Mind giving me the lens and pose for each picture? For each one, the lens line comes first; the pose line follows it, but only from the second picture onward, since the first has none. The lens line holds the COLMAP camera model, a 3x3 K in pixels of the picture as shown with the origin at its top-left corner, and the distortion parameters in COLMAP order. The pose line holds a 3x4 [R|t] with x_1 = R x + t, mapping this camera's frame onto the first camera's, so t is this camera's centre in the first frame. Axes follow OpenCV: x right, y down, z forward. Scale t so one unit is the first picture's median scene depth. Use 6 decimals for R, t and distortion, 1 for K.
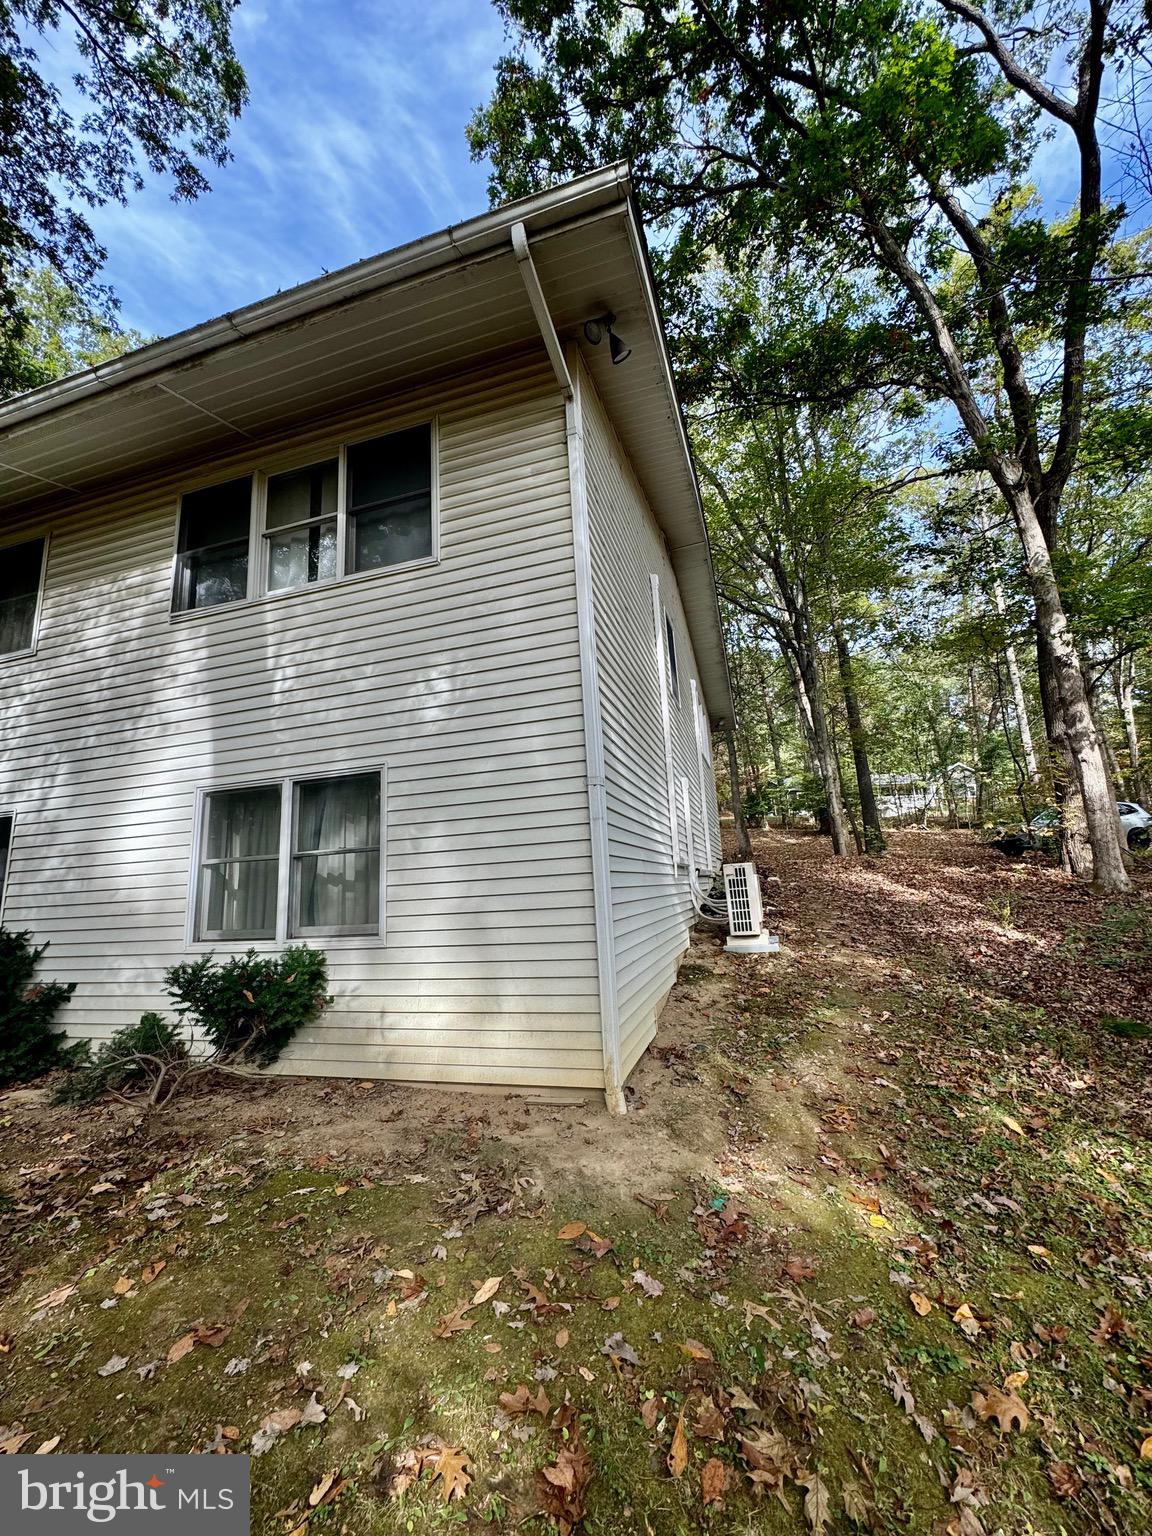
lens RADIAL K [[611.0, 0, 576.0], [0, 611.0, 768.0], [0, 0, 1]] dist [-0.001424, -0.000100]
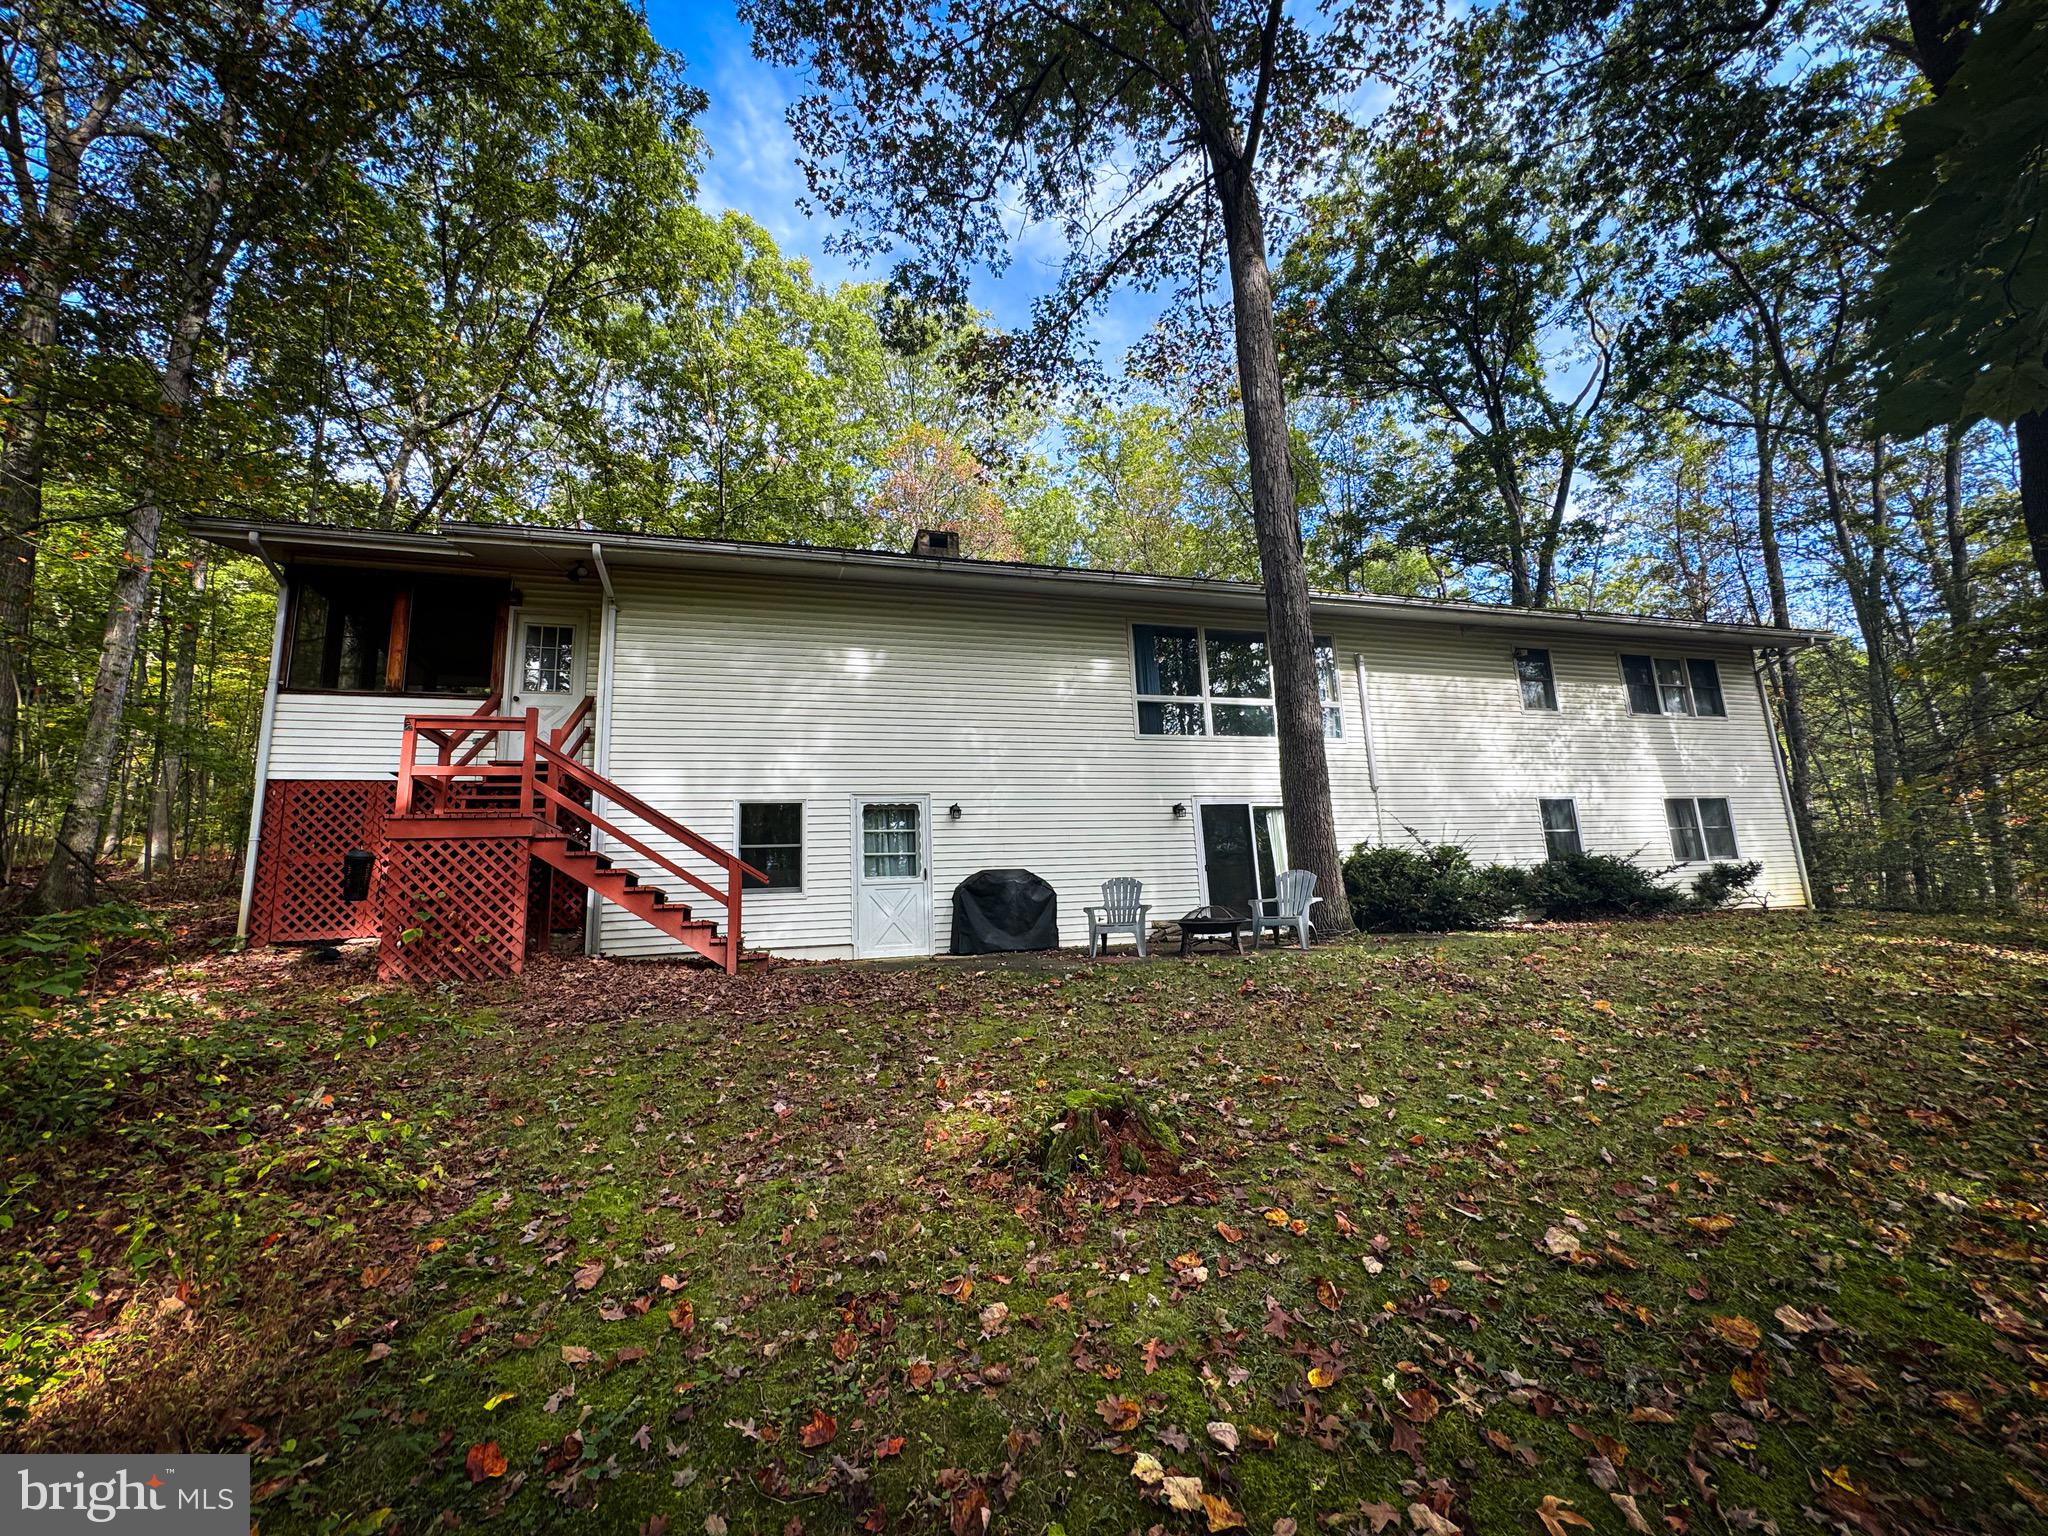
lens RADIAL K [[814.7, 0, 1024.0], [0, 814.7, 768.0], [0, 0, 1]] dist [-0.001424, -0.000100]
pose [[0.833762, 0.117747, 0.539422, -4.513194], [-0.098622, 0.993044, -0.064330, 0.380630], [-0.543244, 0.000437, 0.839575, -0.288089]]
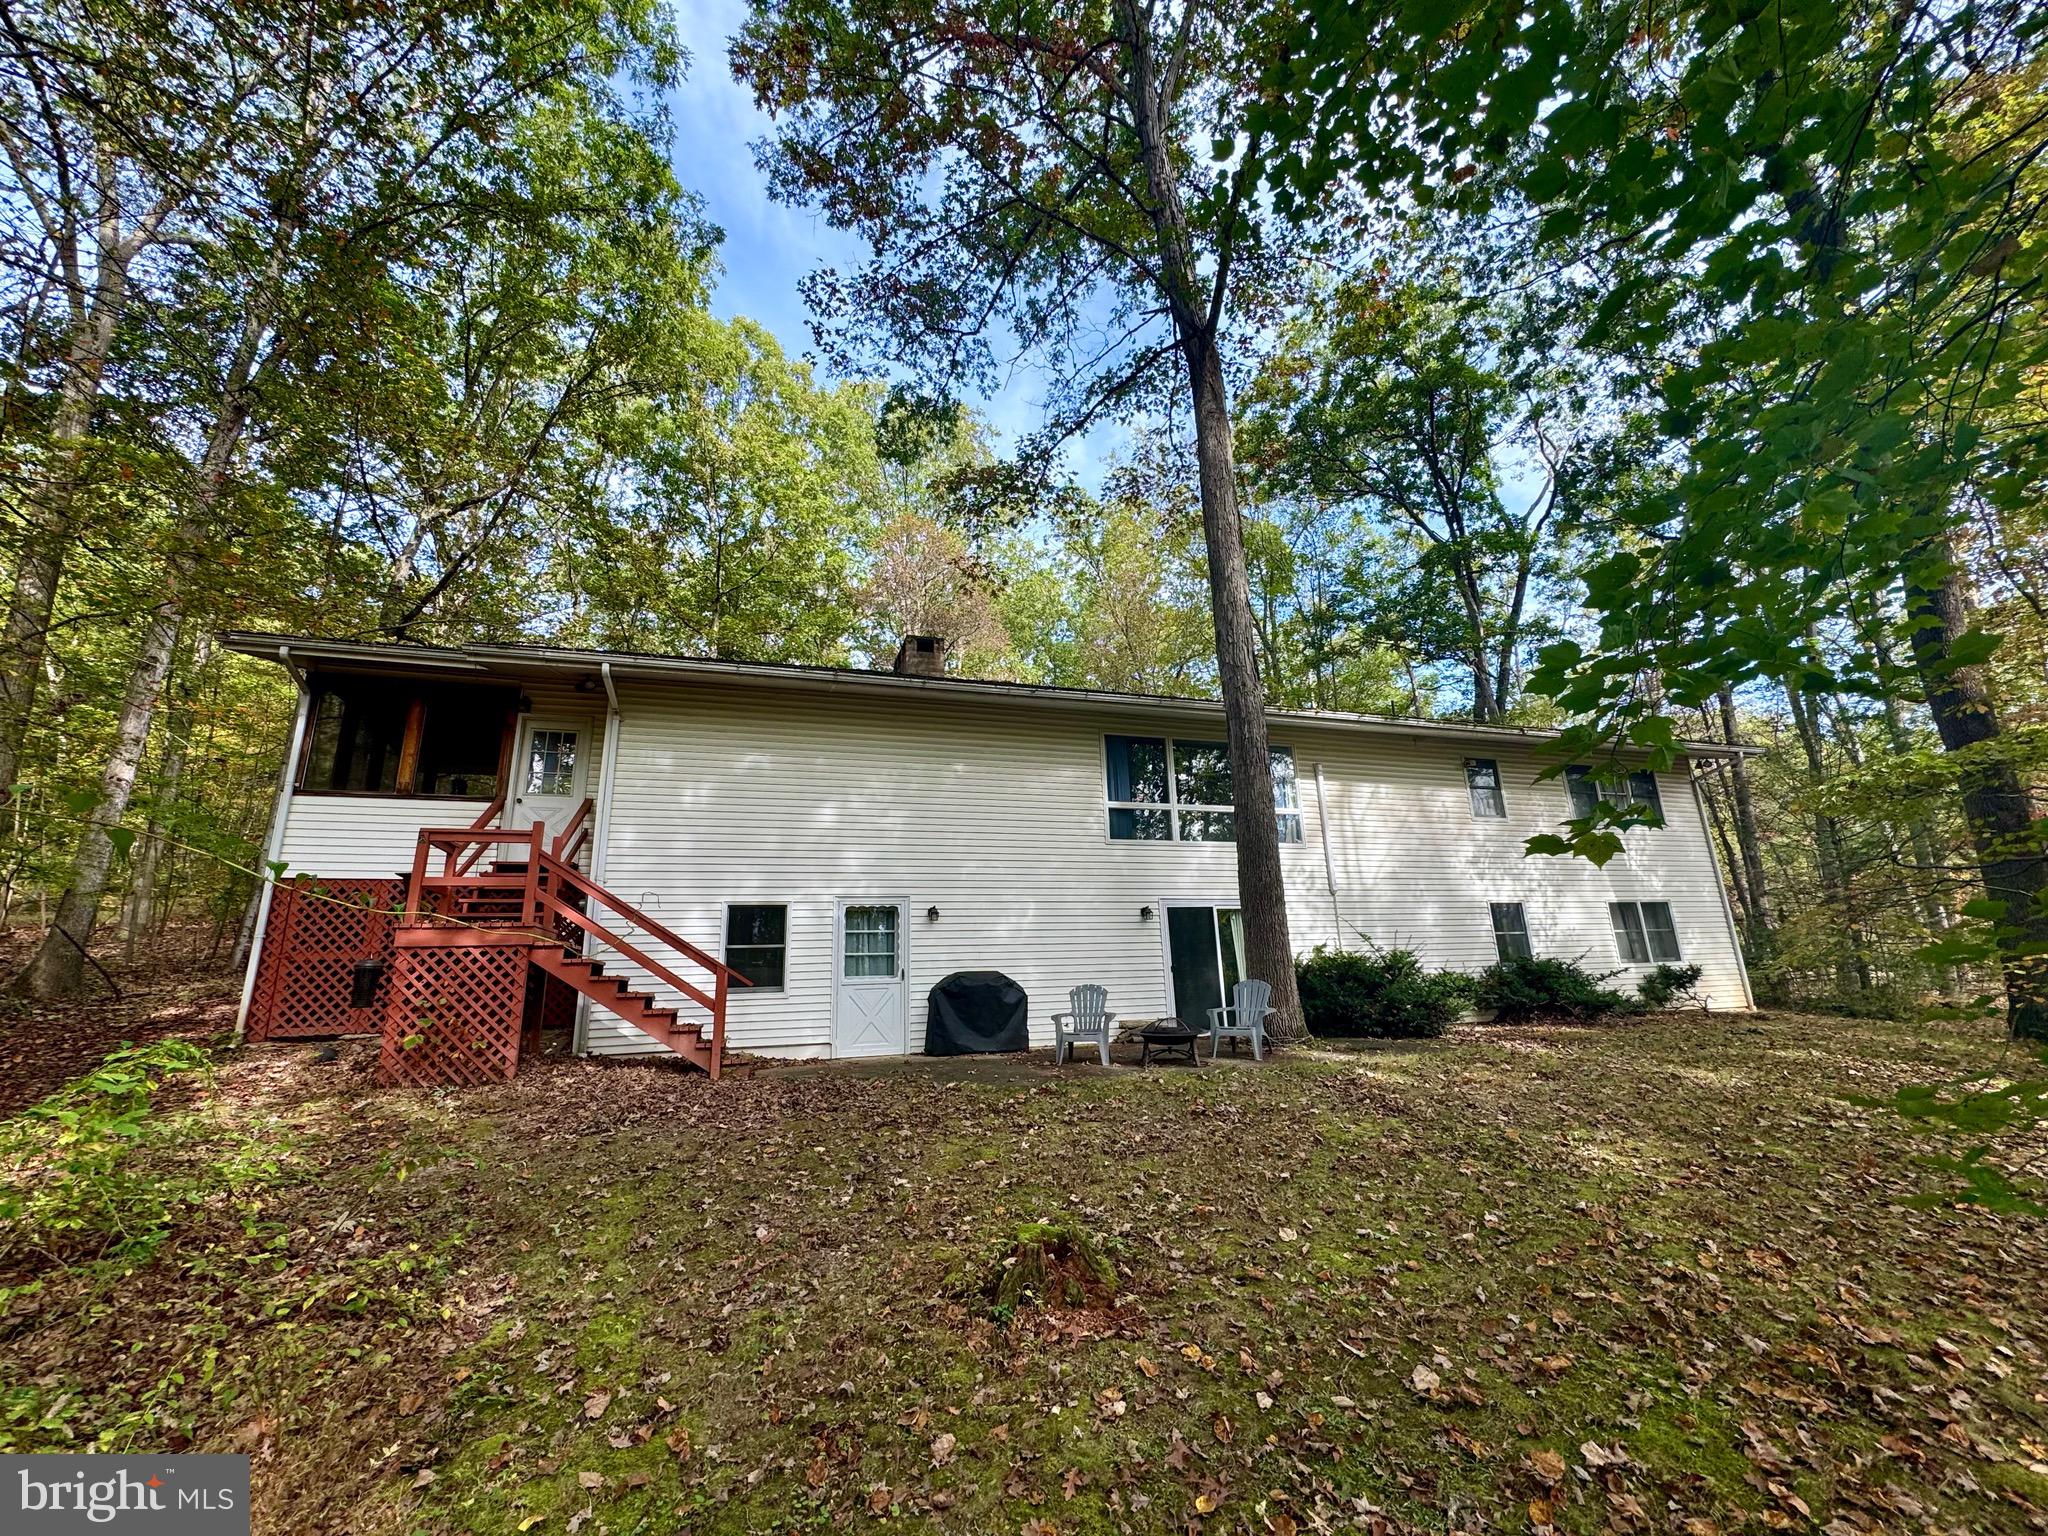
lens RADIAL K [[814.7, 0, 1024.0], [0, 814.7, 768.0], [0, 0, 1]] dist [-0.001424, -0.000100]
pose [[0.820488, 0.175009, 0.544216, -4.594206], [-0.115458, 0.983099, -0.142075, 0.255705], [-0.559883, 0.053737, 0.826828, -0.432106]]
